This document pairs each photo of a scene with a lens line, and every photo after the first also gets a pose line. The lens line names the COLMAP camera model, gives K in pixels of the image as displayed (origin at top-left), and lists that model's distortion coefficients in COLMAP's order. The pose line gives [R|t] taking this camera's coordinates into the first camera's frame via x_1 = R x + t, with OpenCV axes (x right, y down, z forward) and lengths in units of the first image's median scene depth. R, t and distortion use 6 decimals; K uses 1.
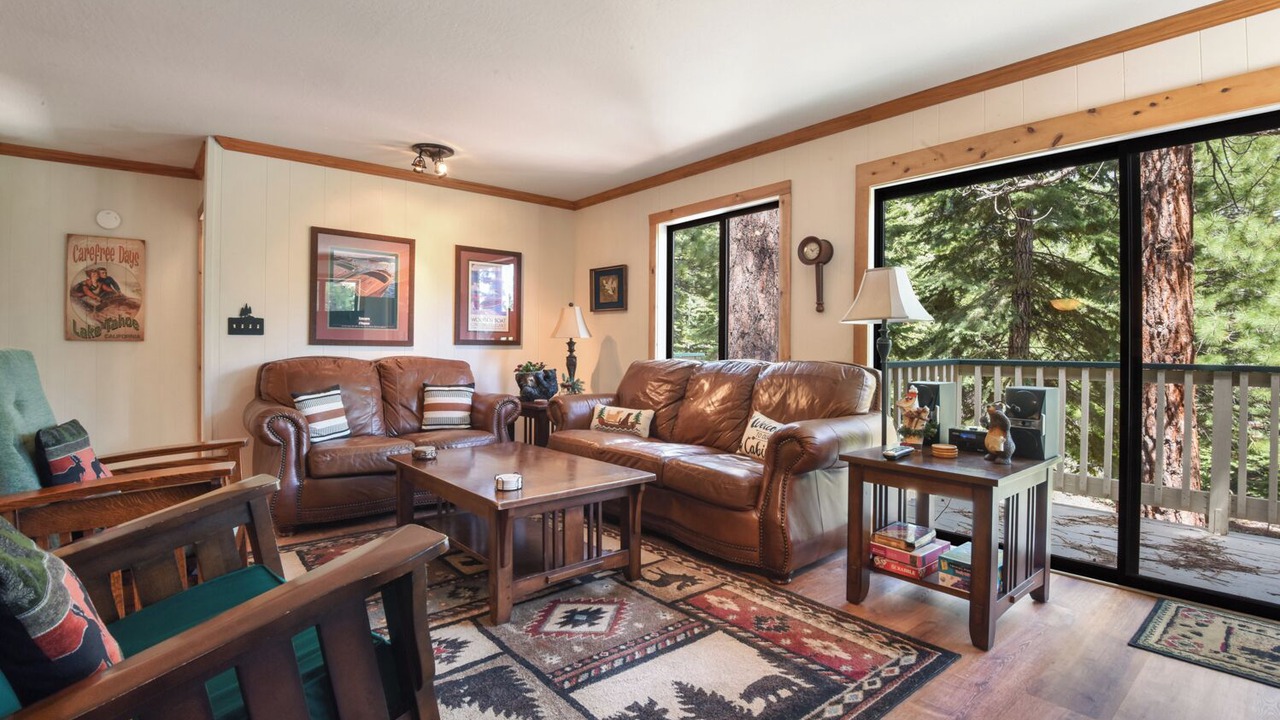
lens RADIAL K [[603.7, 0, 644.0], [0, 603.7, 353.2], [0, 0, 1]] dist [-0.011222, -0.015722]
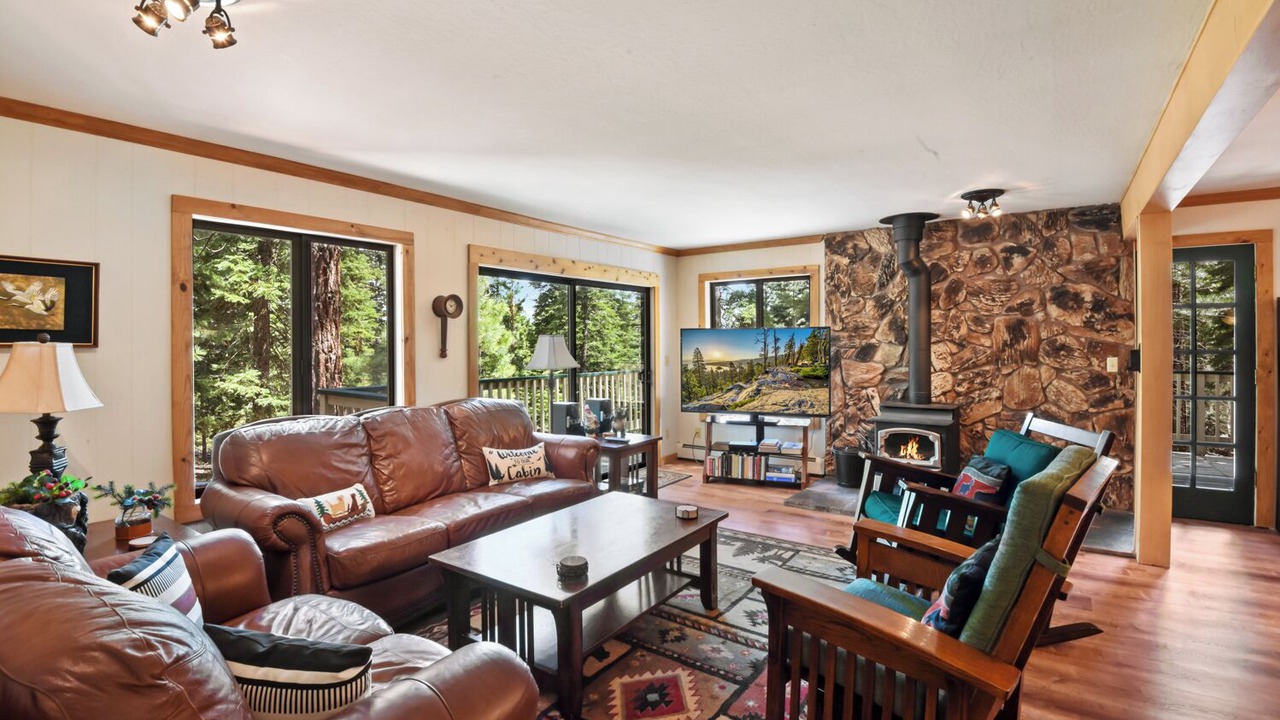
lens RADIAL K [[603.7, 0, 648.9], [0, 603.7, 343.7], [0, 0, 1]] dist [-0.011222, -0.015722]
pose [[-0.268242, -0.006253, 0.963331, -1.322801], [0.013878, 0.999850, 0.010354, -0.143254], [-0.963252, 0.016147, -0.268115, 1.310554]]
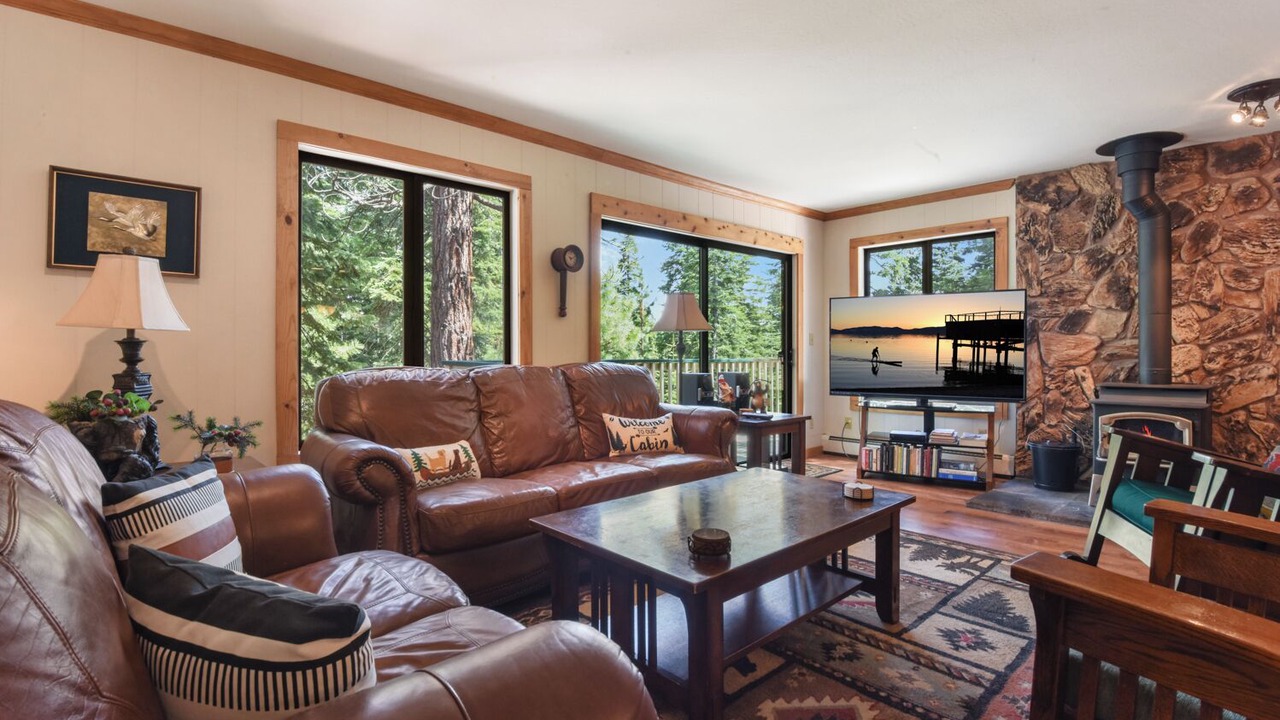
lens RADIAL K [[603.7, 0, 642.9], [0, 603.7, 352.7], [0, 0, 1]] dist [-0.011222, -0.015722]
pose [[-0.049258, -0.005481, 0.998771, -1.080921], [0.011418, 0.999917, 0.006051, -0.013946], [-0.998721, 0.011702, -0.049191, 1.287016]]
